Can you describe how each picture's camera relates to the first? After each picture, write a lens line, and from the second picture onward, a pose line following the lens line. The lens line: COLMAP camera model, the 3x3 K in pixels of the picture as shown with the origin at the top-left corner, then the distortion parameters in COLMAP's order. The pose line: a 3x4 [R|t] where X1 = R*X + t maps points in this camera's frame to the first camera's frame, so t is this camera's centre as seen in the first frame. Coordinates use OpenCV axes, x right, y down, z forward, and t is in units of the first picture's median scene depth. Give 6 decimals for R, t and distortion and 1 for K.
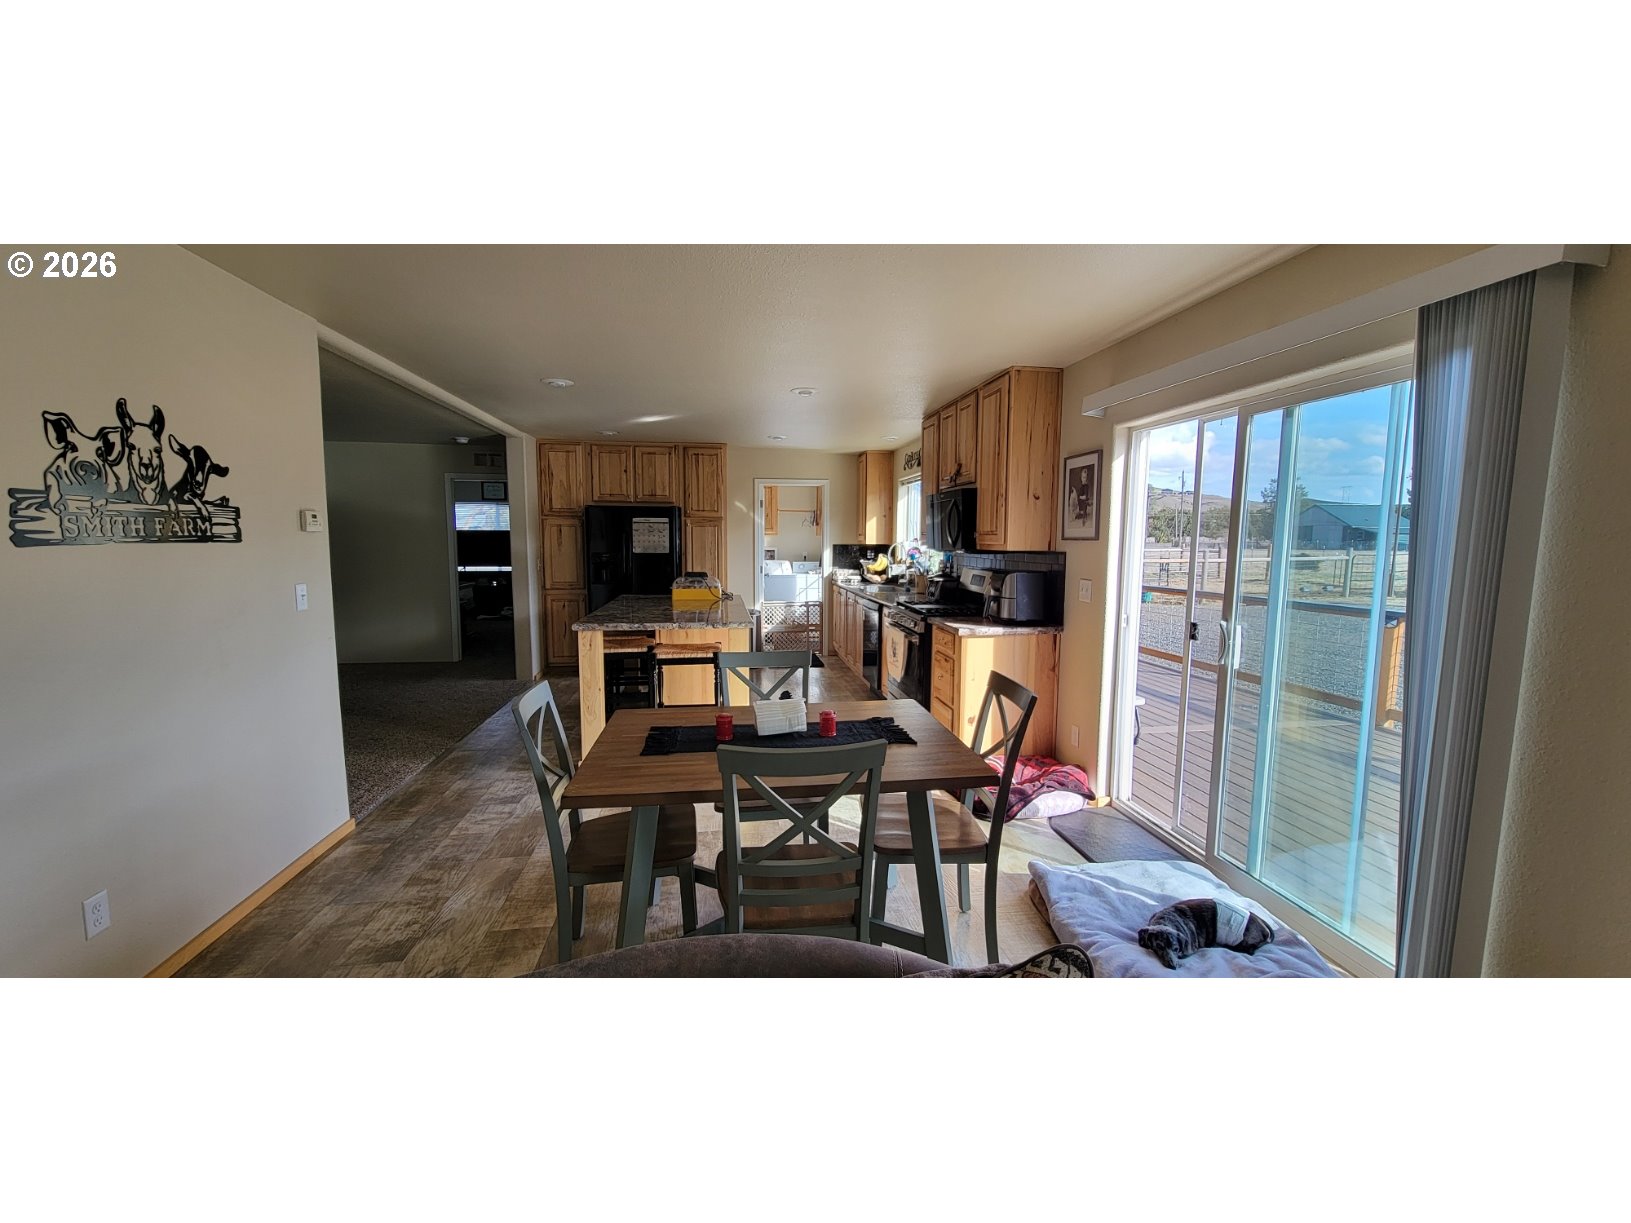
lens RADIAL K [[669.8, 0, 815.5], [0, 669.8, 611.5], [0, 0, 1]] dist [-0.002782, -0.000073]
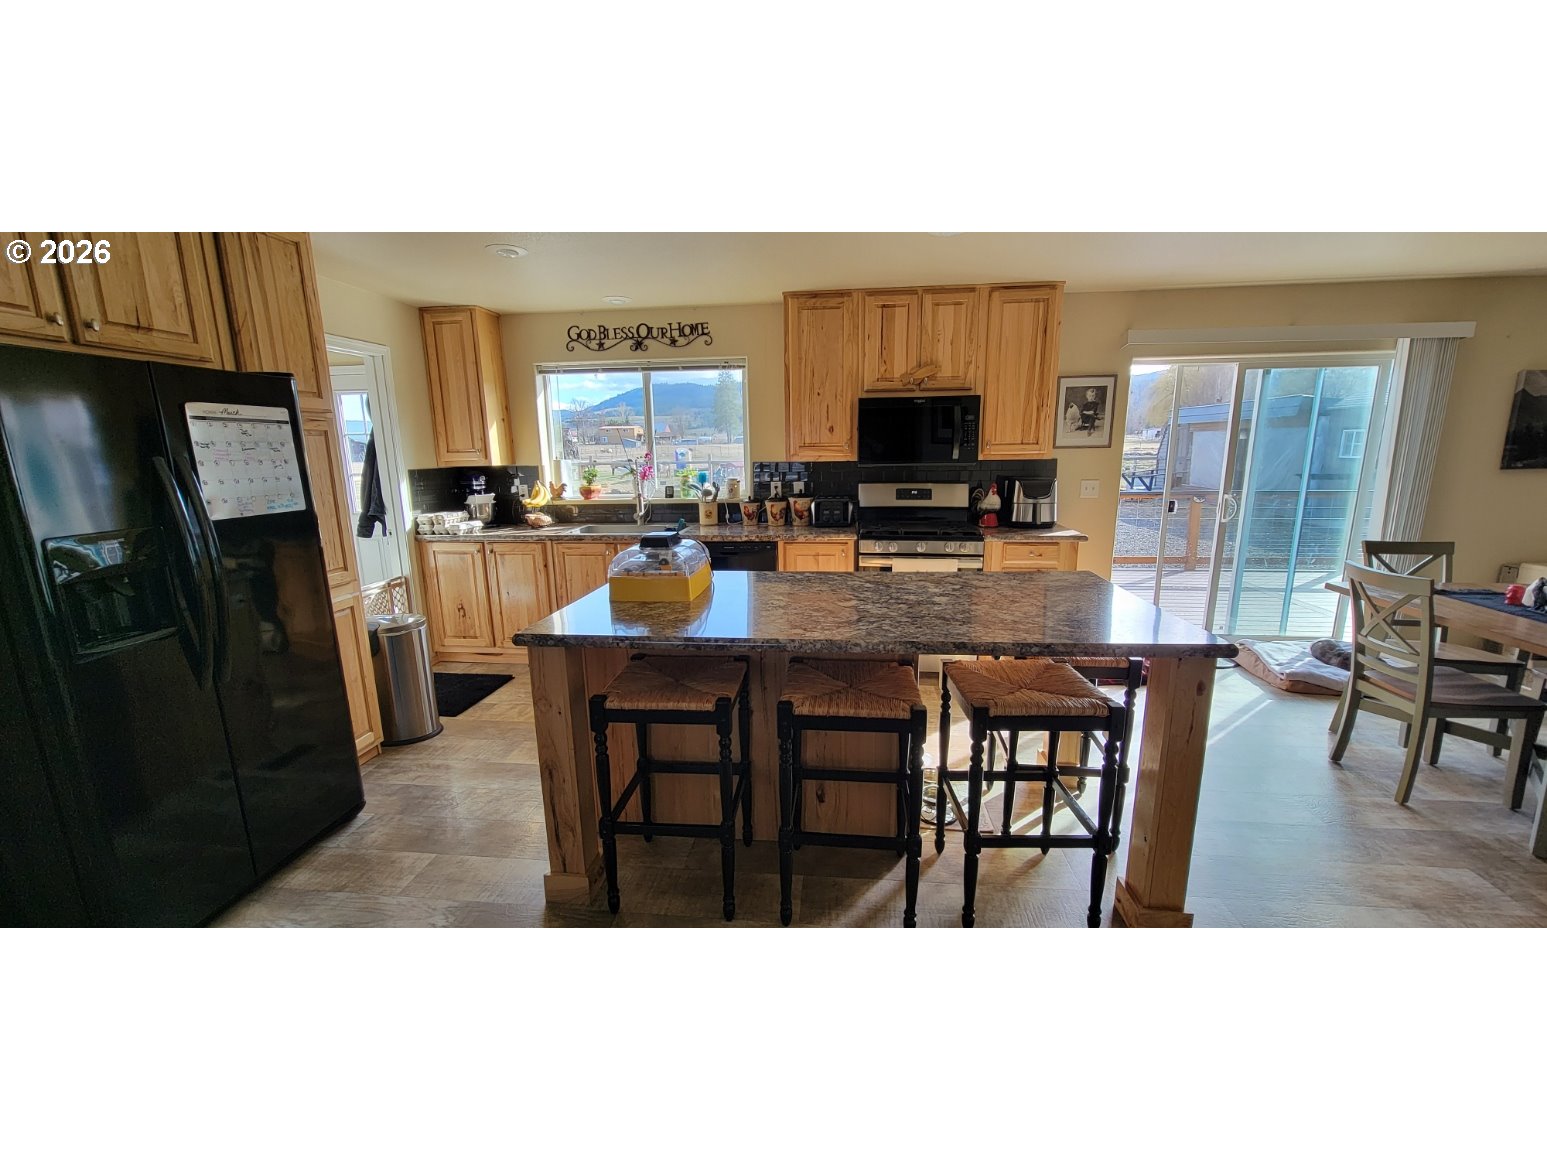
lens RADIAL K [[635.3, 0, 773.5], [0, 635.3, 580.0], [0, 0, 1]] dist [-0.002782, -0.000073]
pose [[0.242954, -0.205819, 0.947951, -0.875124], [0.123536, 0.975839, 0.180213, -0.147817], [-0.962139, 0.073322, 0.262510, 1.236794]]
